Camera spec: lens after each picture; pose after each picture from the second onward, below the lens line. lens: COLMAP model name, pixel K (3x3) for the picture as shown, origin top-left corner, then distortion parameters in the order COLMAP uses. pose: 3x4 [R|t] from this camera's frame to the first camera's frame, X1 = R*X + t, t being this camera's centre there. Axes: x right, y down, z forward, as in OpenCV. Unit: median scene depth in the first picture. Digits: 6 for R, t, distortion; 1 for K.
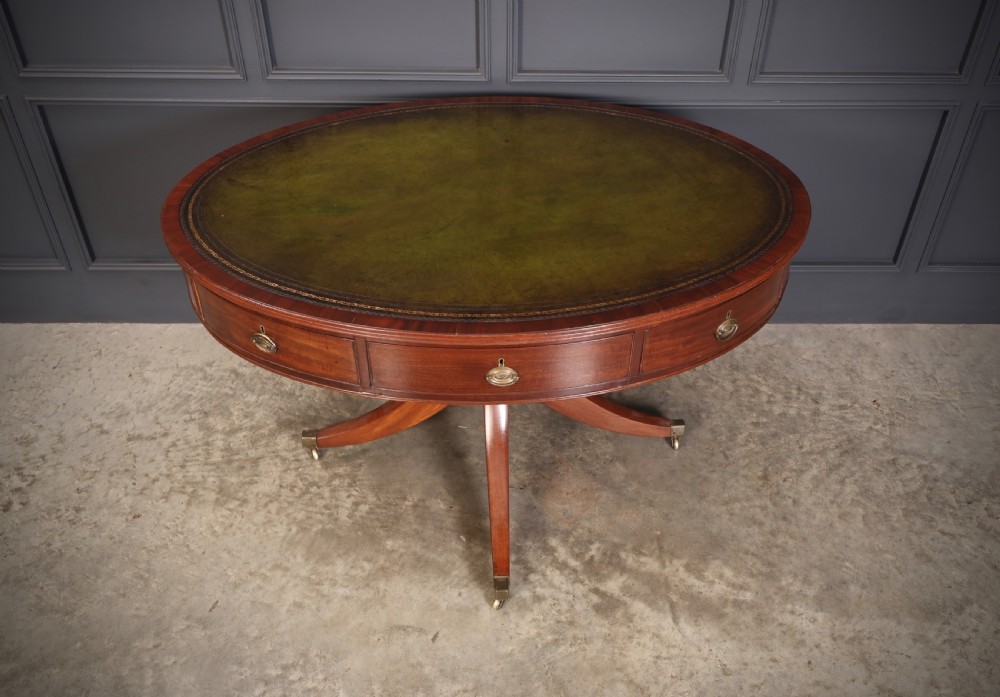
lens RADIAL K [[884.0, 0, 520.8], [0, 884.0, 352.8], [0, 0, 1]] dist [0.000530, 0.001796]
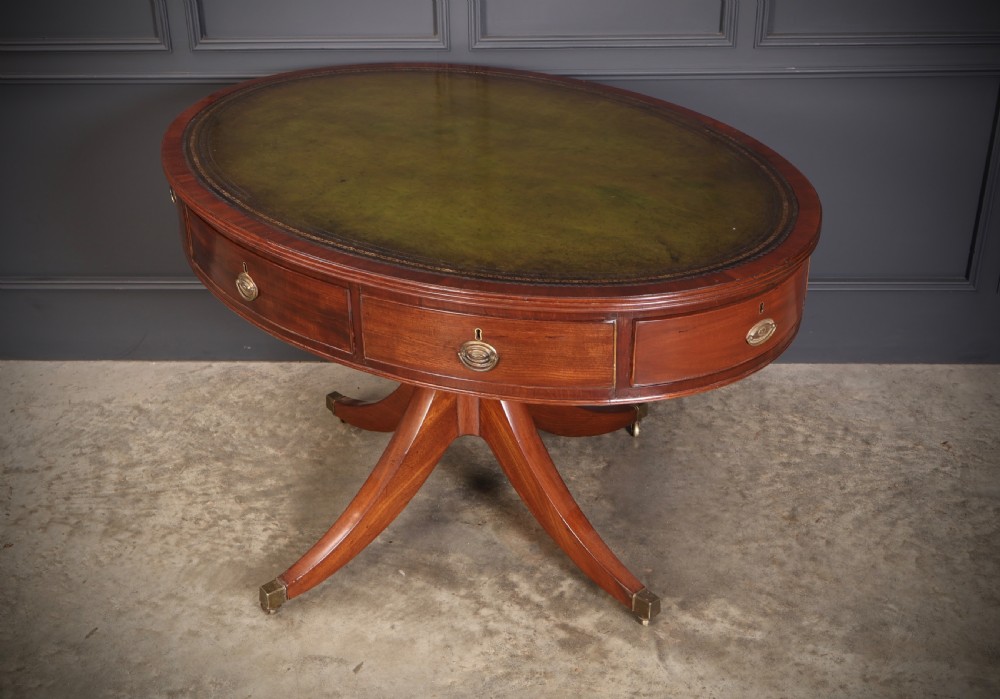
lens RADIAL K [[1285.3, 0, 474.8], [0, 1285.3, 350.2], [0, 0, 1]] dist [0.006670, -0.005164]
pose [[0.997488, -0.001388, -0.070824, 0.082825], [-0.012790, 0.979849, -0.199330, 0.243266], [0.069674, 0.199736, 0.977370, -0.172882]]
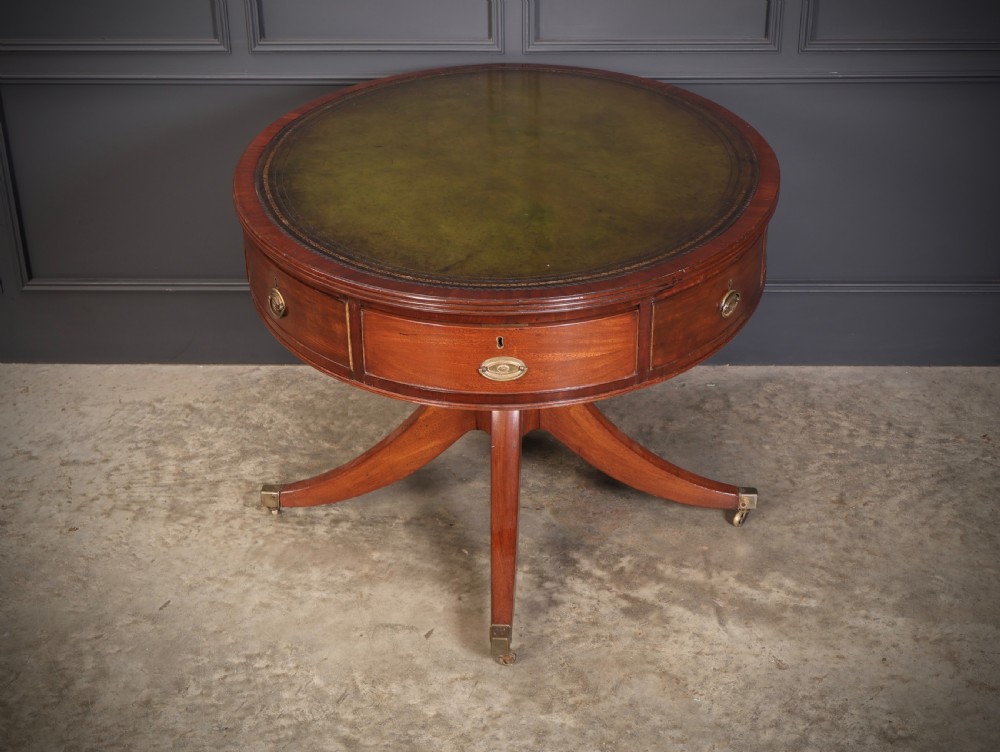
lens RADIAL K [[1375.7, 0, 517.1], [0, 1375.7, 374.9], [0, 0, 1]] dist [-0.008407, 0.024559]
pose [[0.999282, -0.002747, -0.037790, 0.031423], [-0.006129, 0.972510, -0.232779, 0.346630], [0.037390, 0.232843, 0.971795, -0.275158]]
